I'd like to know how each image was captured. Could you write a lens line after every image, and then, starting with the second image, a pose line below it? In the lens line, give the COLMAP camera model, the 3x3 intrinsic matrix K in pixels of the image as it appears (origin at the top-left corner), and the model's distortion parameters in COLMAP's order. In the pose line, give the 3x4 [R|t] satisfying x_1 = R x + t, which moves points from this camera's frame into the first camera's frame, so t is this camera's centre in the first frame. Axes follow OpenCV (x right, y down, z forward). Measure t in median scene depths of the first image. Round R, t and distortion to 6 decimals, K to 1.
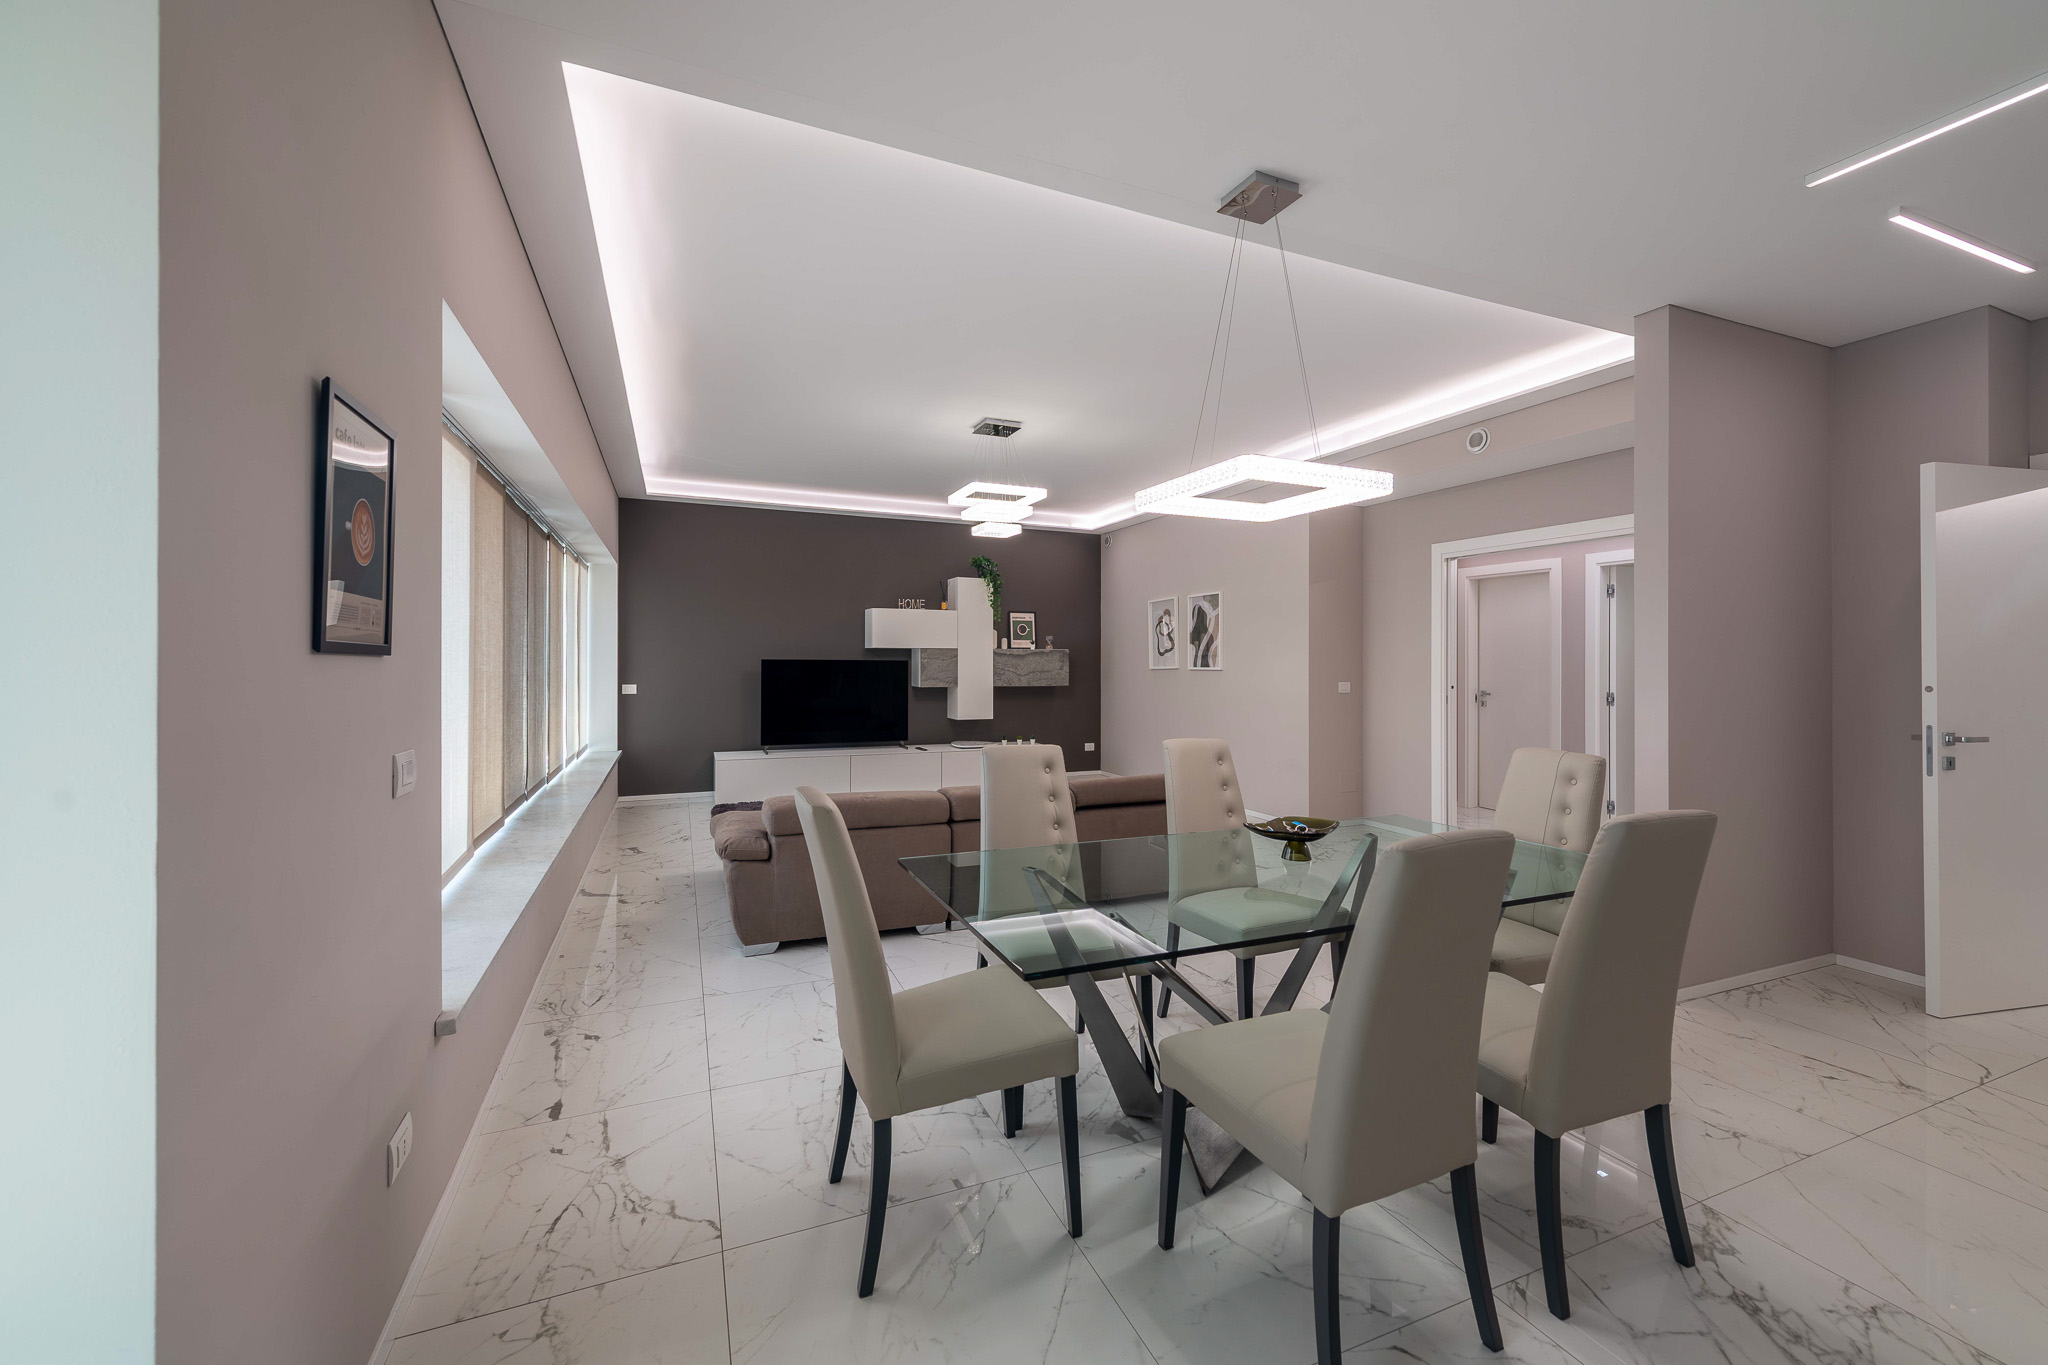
lens RADIAL K [[814.4, 0, 1032.8], [0, 814.4, 686.3], [0, 0, 1]] dist [0.006606, -0.002489]
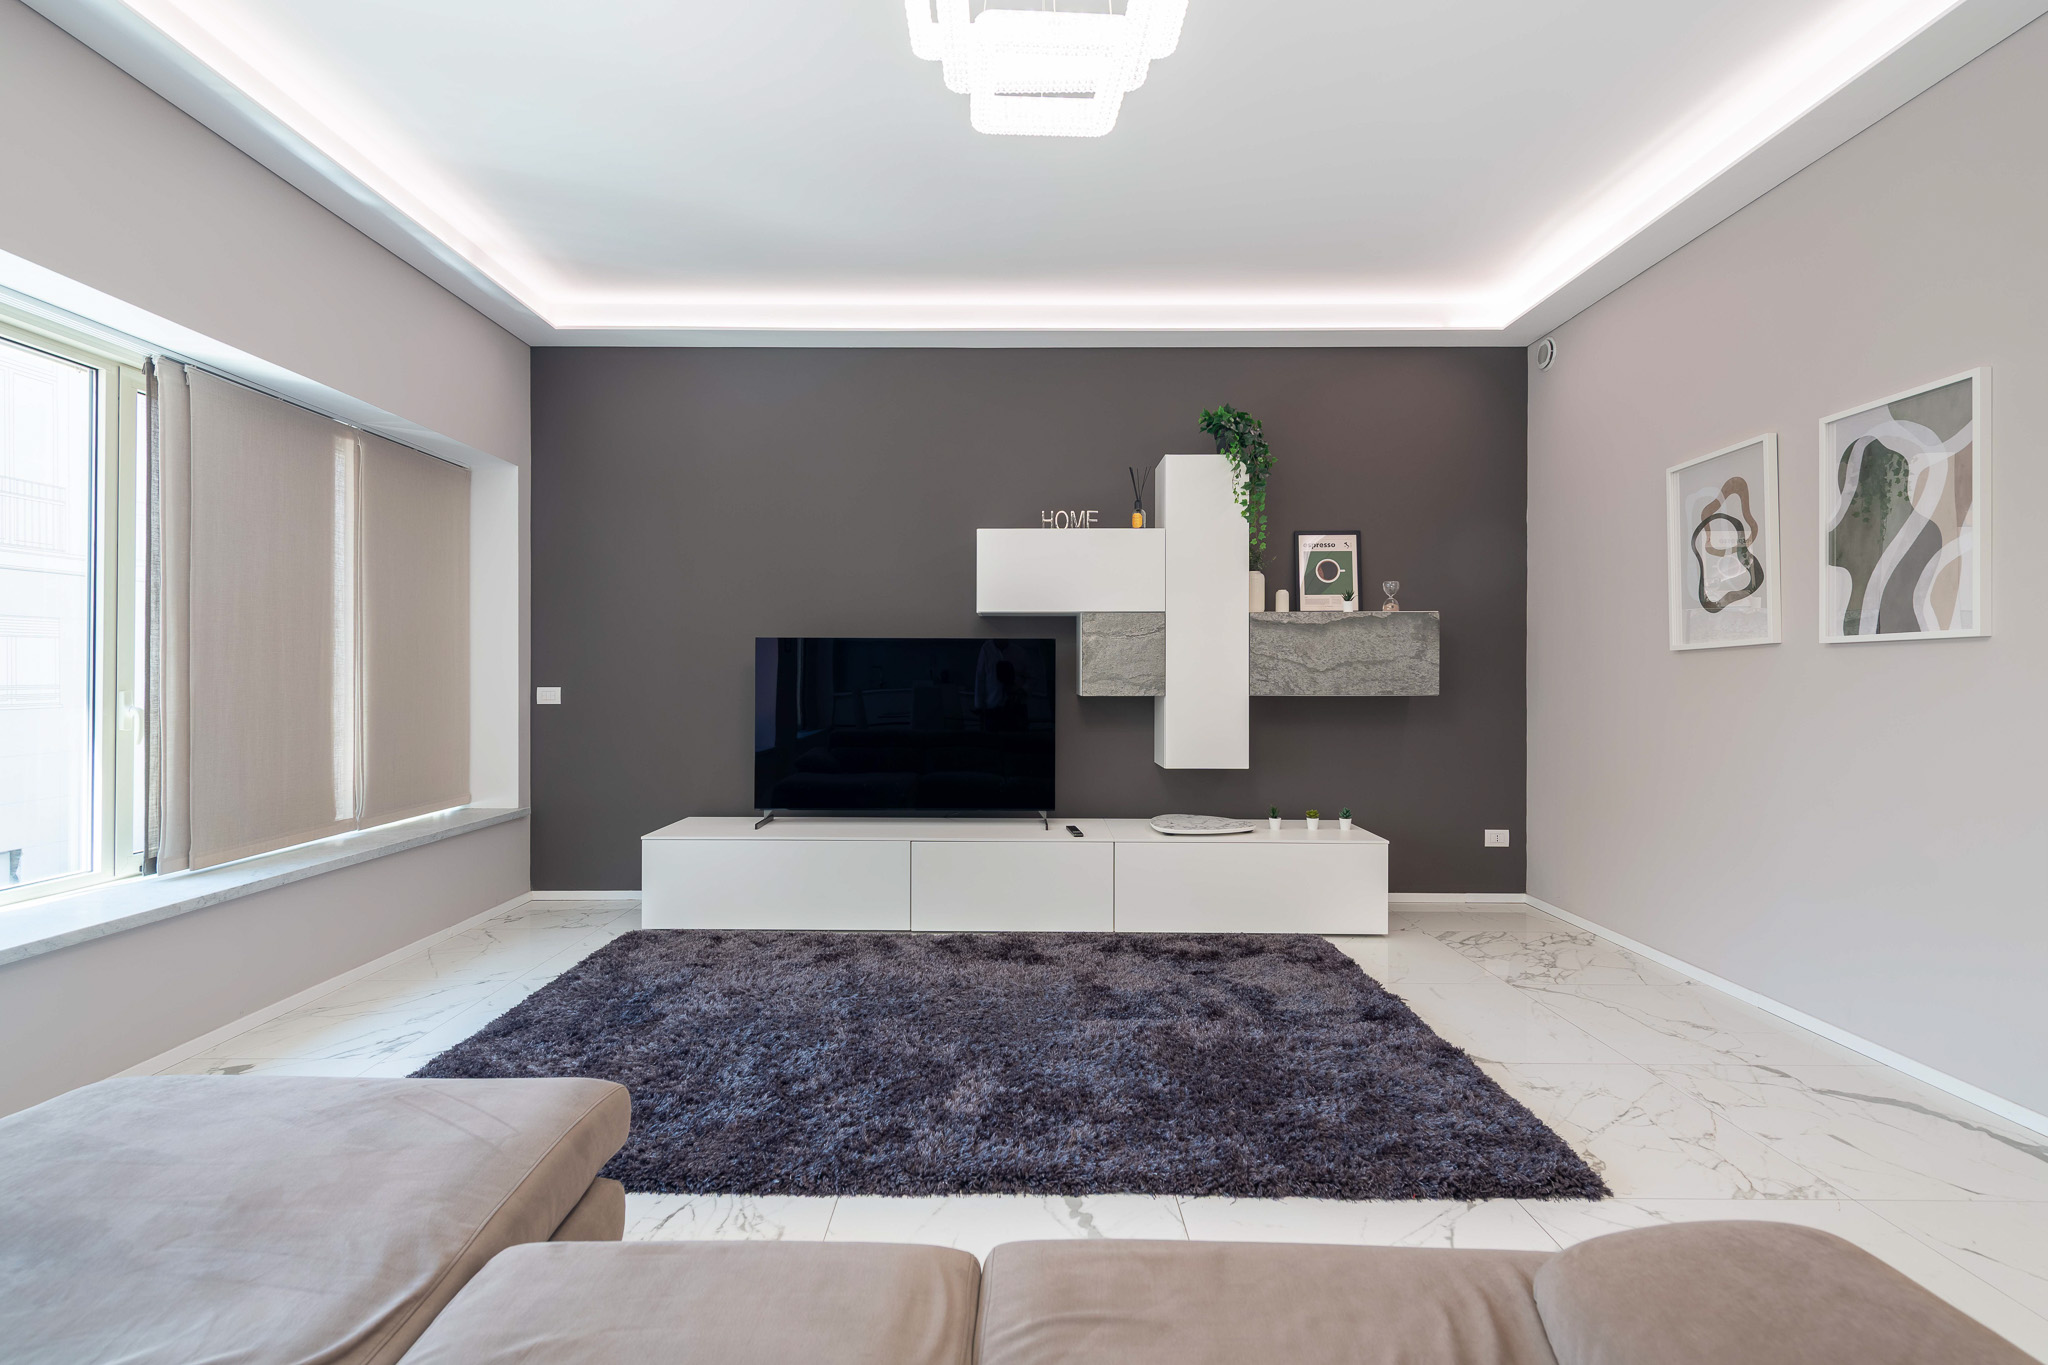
lens RADIAL K [[960.0, 0, 1019.6], [0, 960.0, 692.5], [0, 0, 1]] dist [0.018720, 0.000239]
pose [[0.916218, 0.002463, -0.400672, 0.047950], [-0.010467, 0.999787, -0.017789, 0.009485], [0.400543, 0.020493, 0.916049, 0.477469]]
